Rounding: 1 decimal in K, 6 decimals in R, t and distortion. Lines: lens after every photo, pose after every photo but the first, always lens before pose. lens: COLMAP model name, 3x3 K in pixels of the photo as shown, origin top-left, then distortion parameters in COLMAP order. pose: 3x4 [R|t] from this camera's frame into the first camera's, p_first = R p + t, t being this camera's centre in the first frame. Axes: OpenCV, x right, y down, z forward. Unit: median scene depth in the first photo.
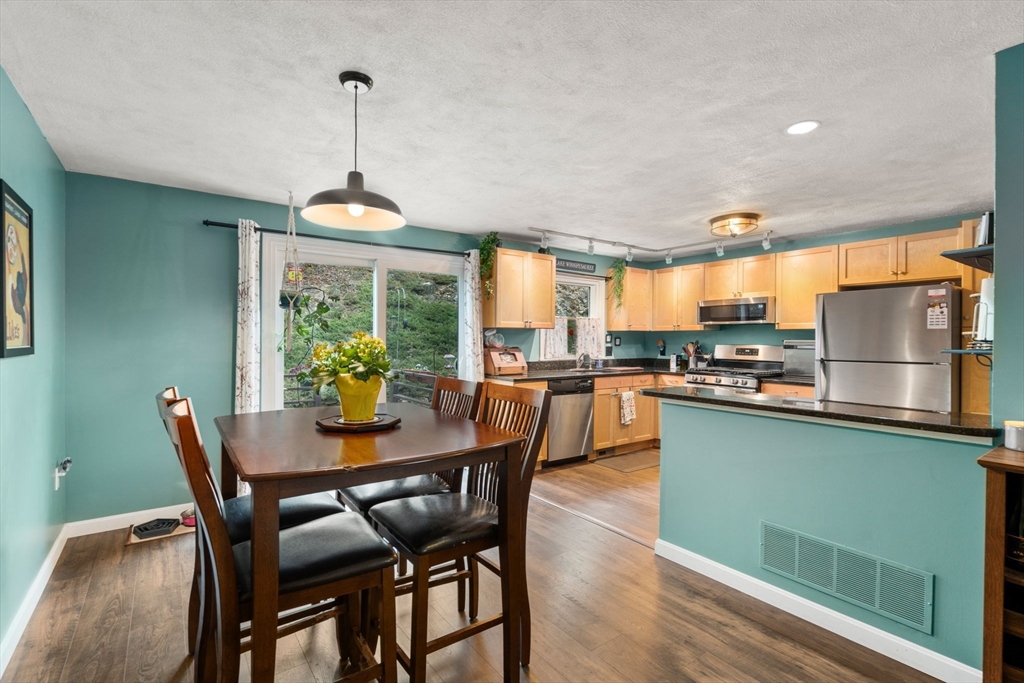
lens RADIAL K [[471.8, 0, 507.7], [0, 471.8, 342.7], [0, 0, 1]] dist [-0.011075, 0.003288]
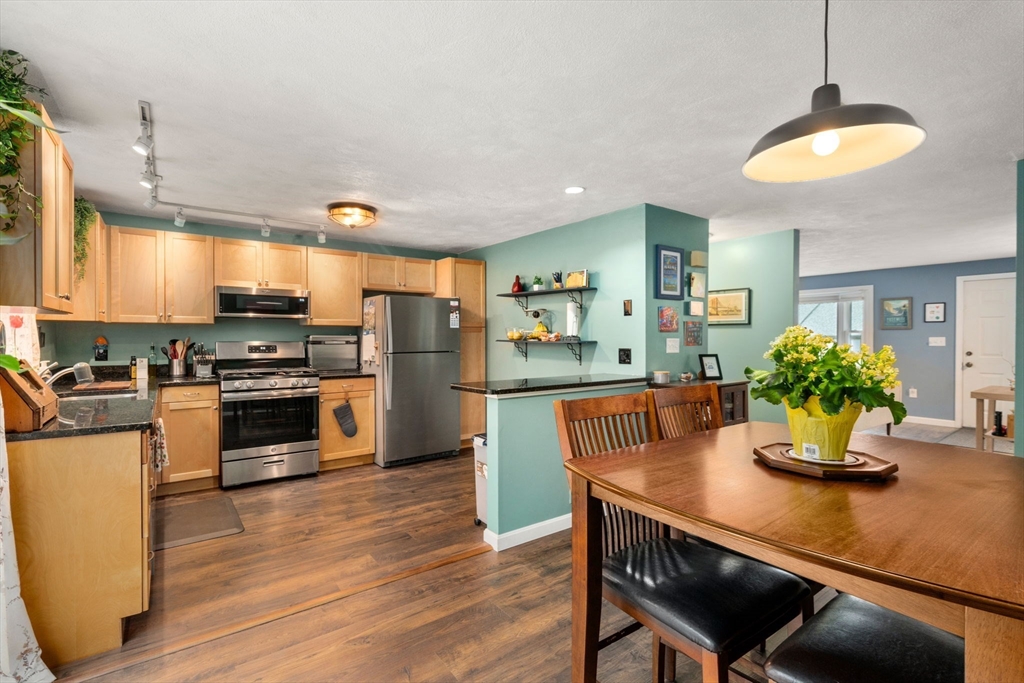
lens RADIAL K [[471.8, 0, 507.9], [0, 471.8, 339.3], [0, 0, 1]] dist [-0.011075, 0.003288]
pose [[-0.011741, -0.011805, 0.999861, -0.406749], [0.006294, 0.999910, 0.011880, -0.007405], [-0.999911, 0.006433, -0.011665, 0.593018]]
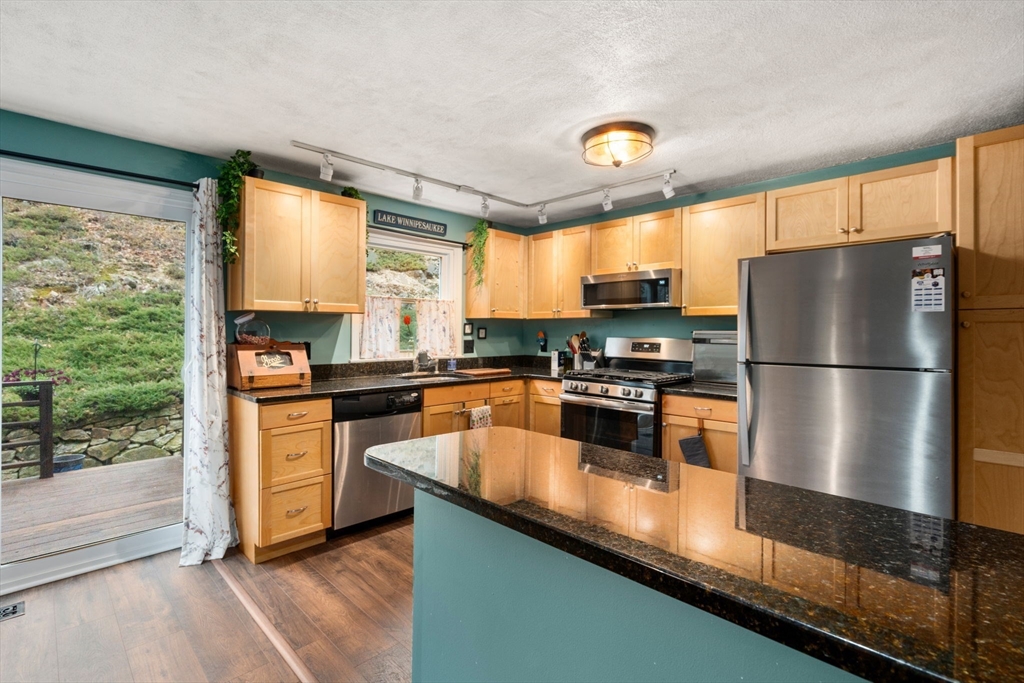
lens RADIAL K [[471.8, 0, 512.7], [0, 471.8, 328.1], [0, 0, 1]] dist [-0.011075, 0.003288]
pose [[0.987223, 0.000995, 0.159344, 0.207102], [0.001009, 0.999921, -0.012493, -0.001374], [-0.159344, 0.012494, 0.987144, 0.344727]]
